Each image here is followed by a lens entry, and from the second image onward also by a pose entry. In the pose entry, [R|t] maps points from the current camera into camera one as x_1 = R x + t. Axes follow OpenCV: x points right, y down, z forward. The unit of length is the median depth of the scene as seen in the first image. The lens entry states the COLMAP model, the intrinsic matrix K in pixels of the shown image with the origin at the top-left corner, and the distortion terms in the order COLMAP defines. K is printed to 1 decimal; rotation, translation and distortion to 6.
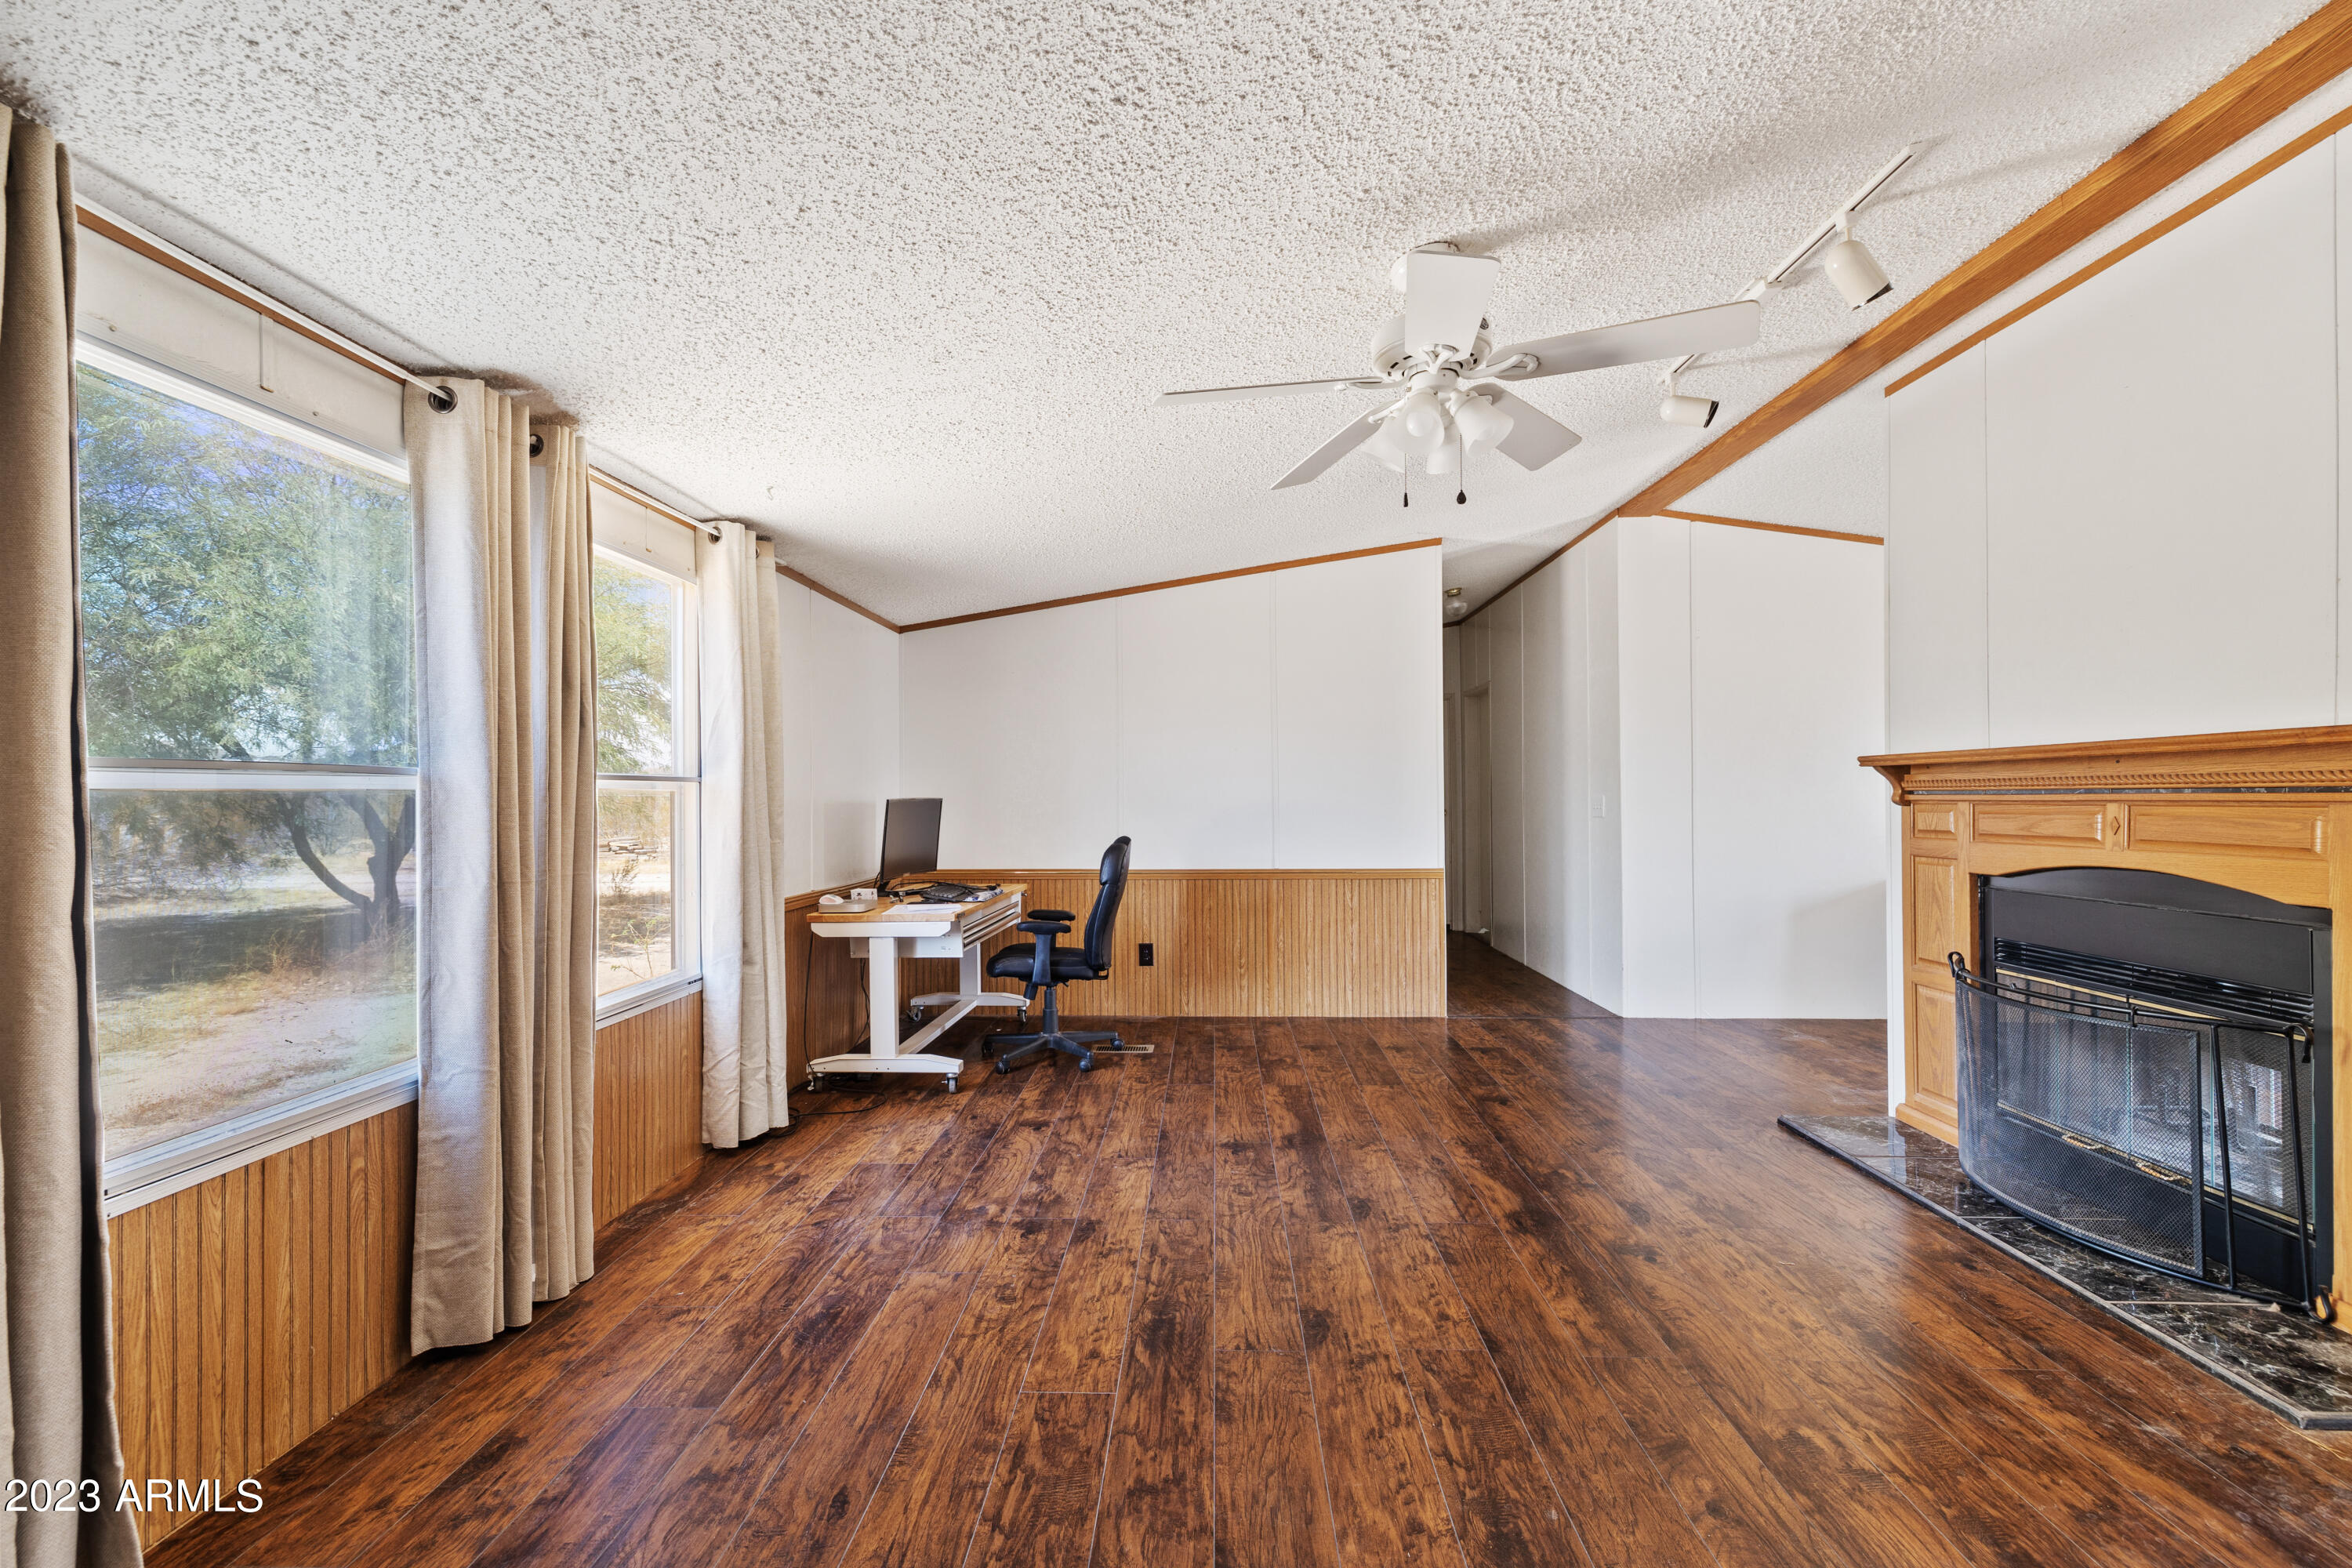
lens RADIAL K [[985.6, 0, 1175.1], [0, 985.6, 789.7], [0, 0, 1]] dist [0.001085, -0.000425]
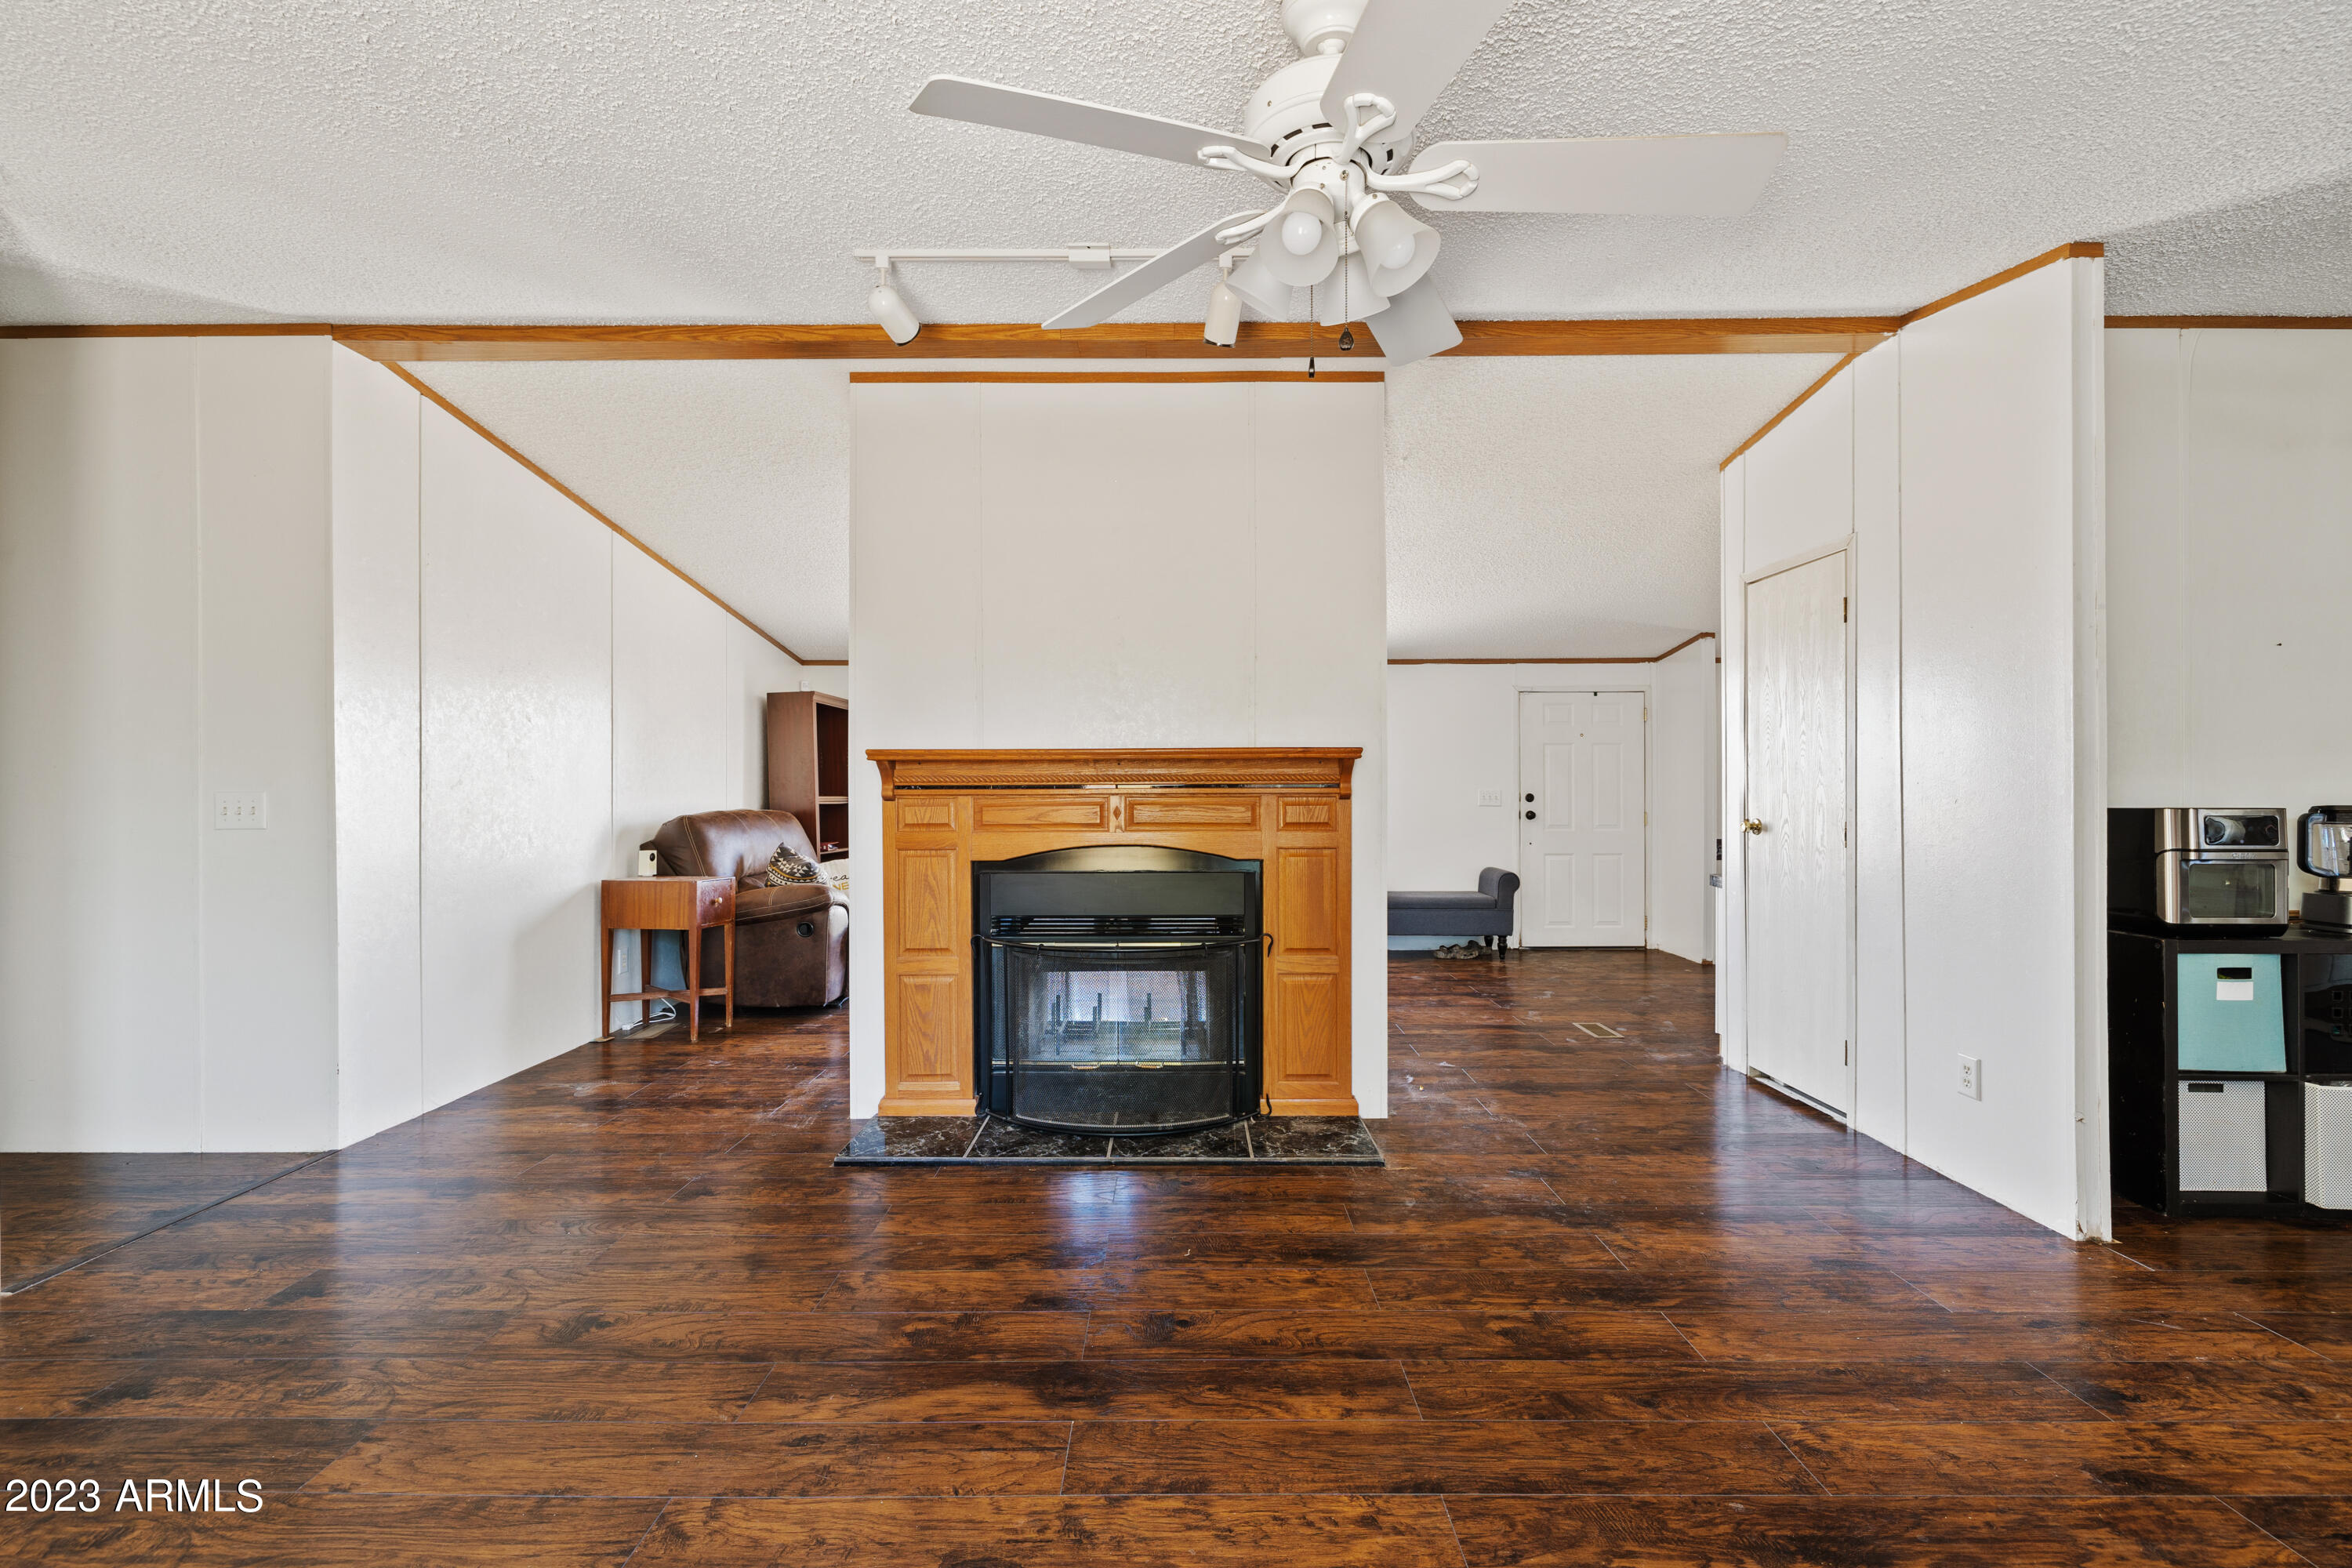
lens RADIAL K [[990.0, 0, 1176.0], [0, 990.0, 784.0], [0, 0, 1]] dist [-0.000096, -0.000158]
pose [[-0.035404, 0.010021, 0.999323, -0.307098], [-0.003726, 0.999941, -0.010159, 0.009574], [-0.999366, -0.004083, -0.035365, 0.818766]]
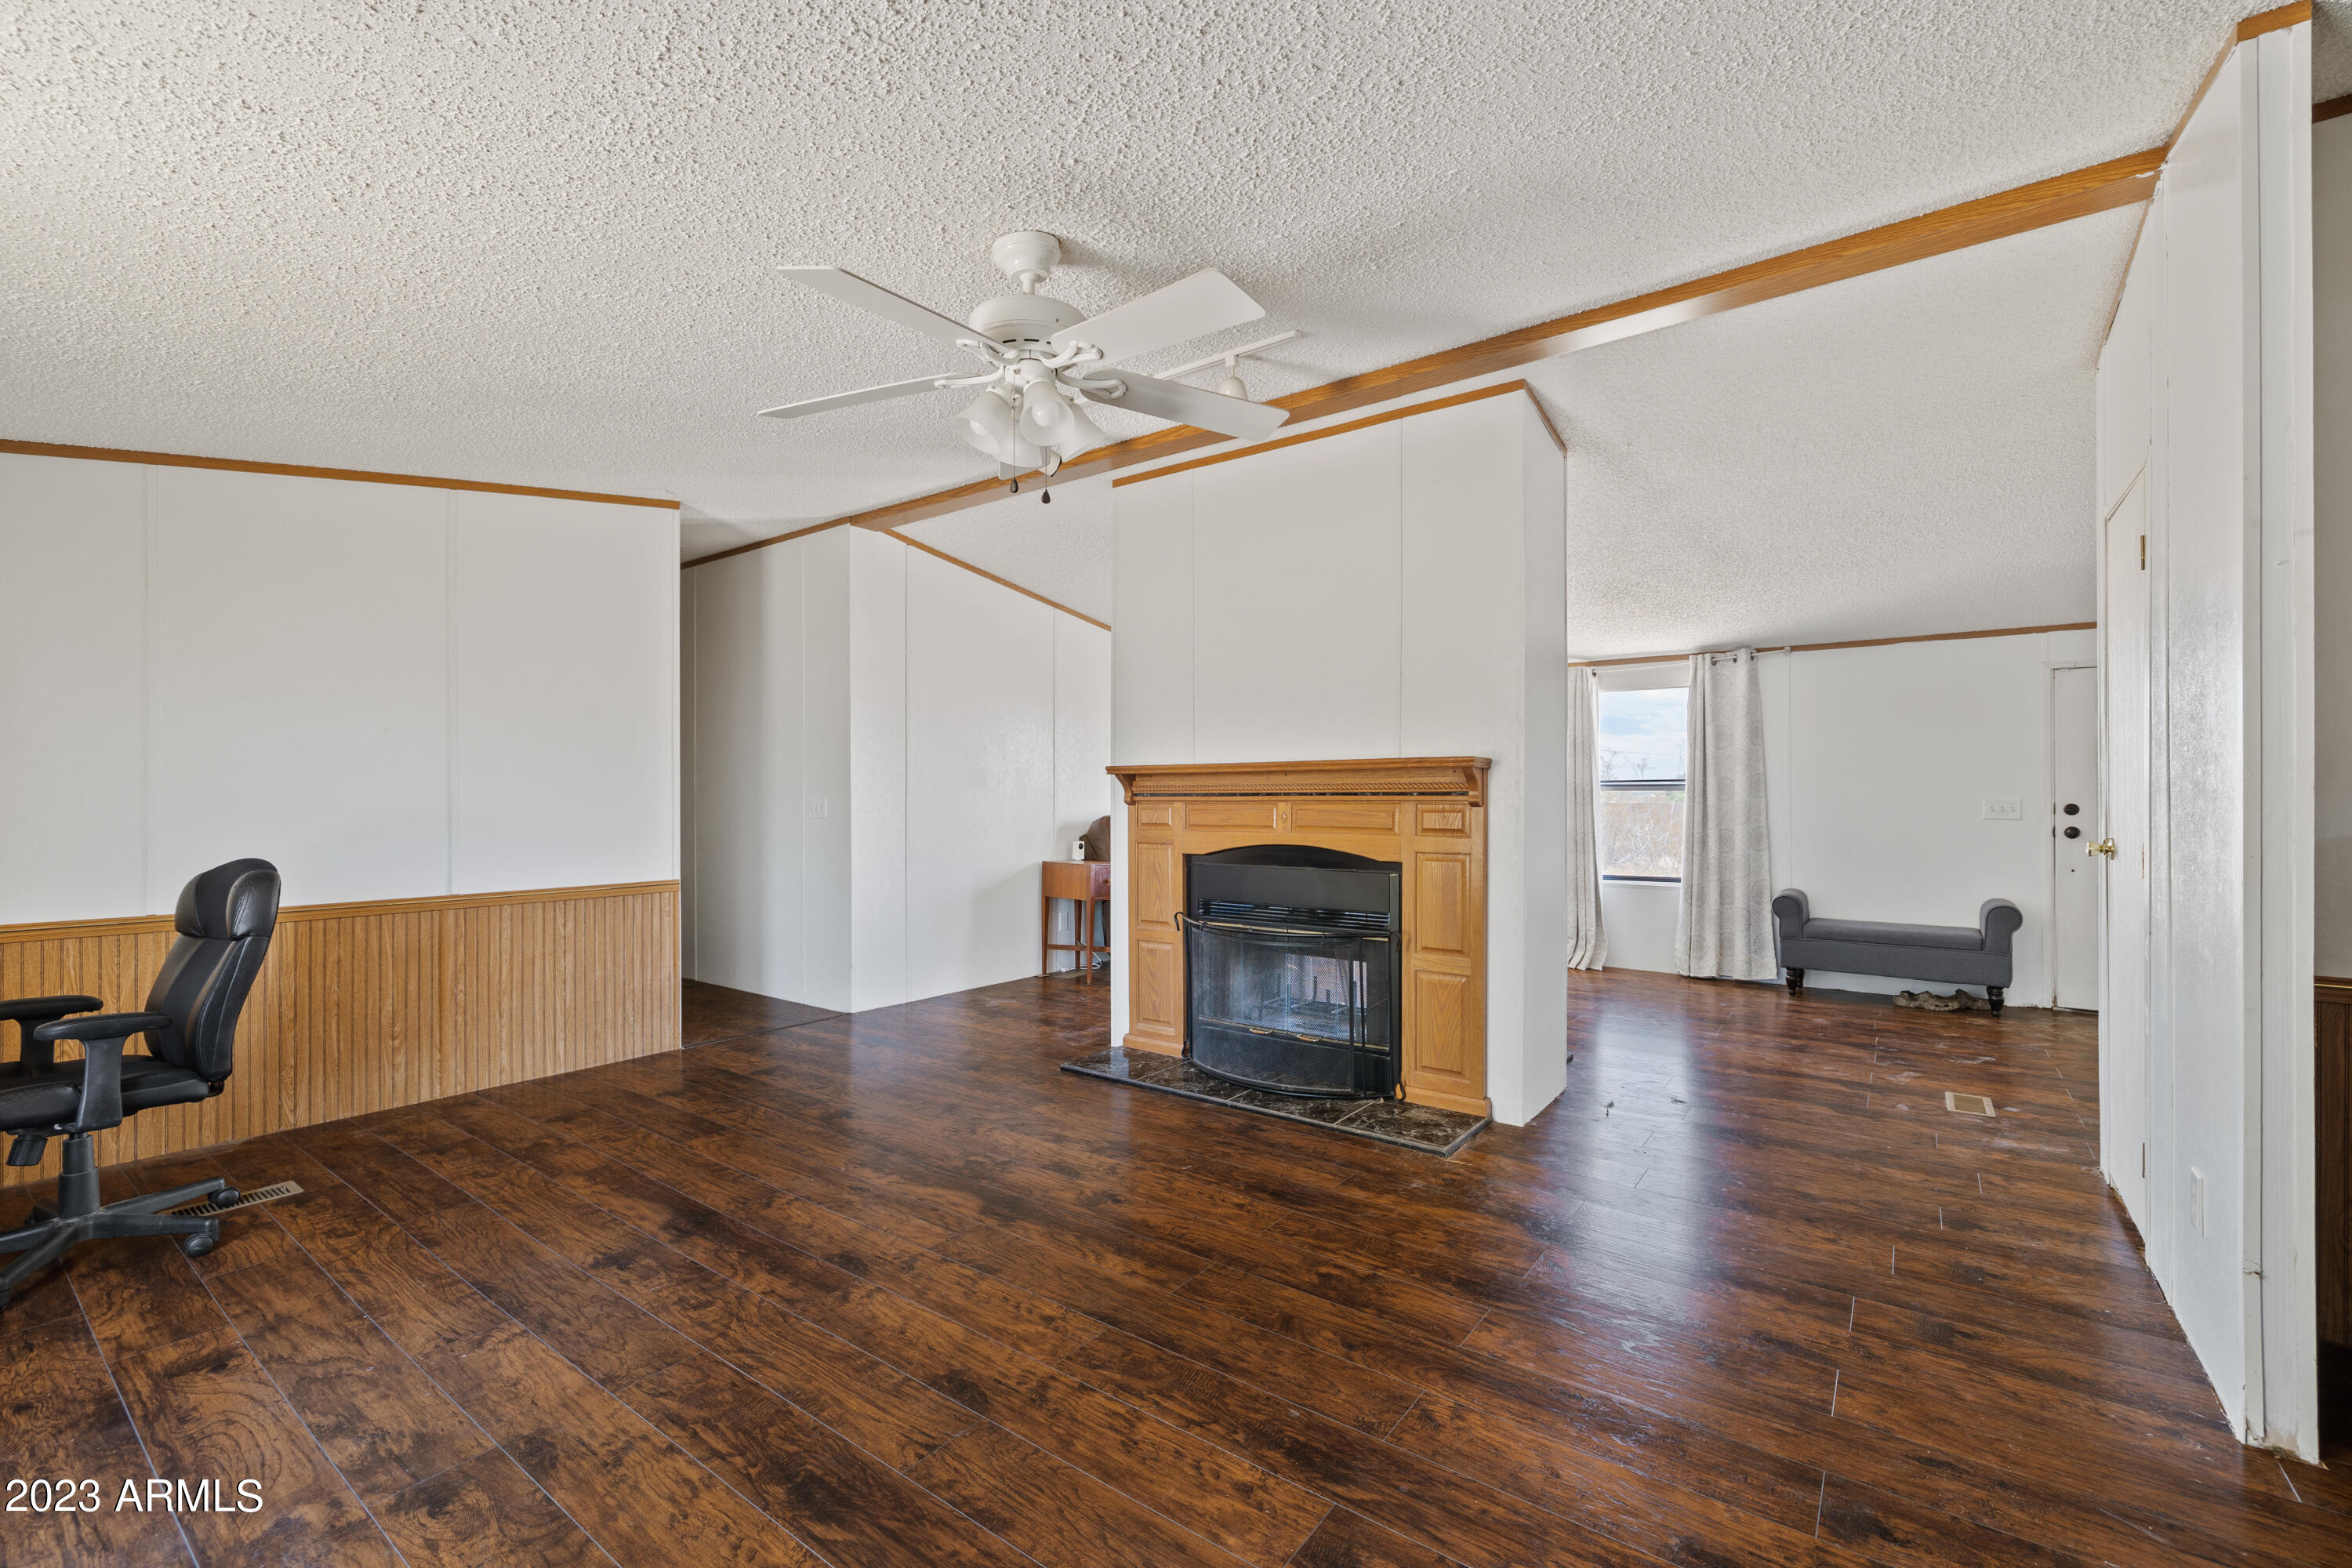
lens RADIAL K [[985.6, 0, 1175.1], [0, 985.6, 789.7], [0, 0, 1]] dist [0.001085, -0.000425]
pose [[0.564456, 0.011092, 0.825389, -0.336901], [-0.007796, 0.999937, -0.008106, 0.006798], [-0.825427, -0.001859, 0.564506, 0.236330]]
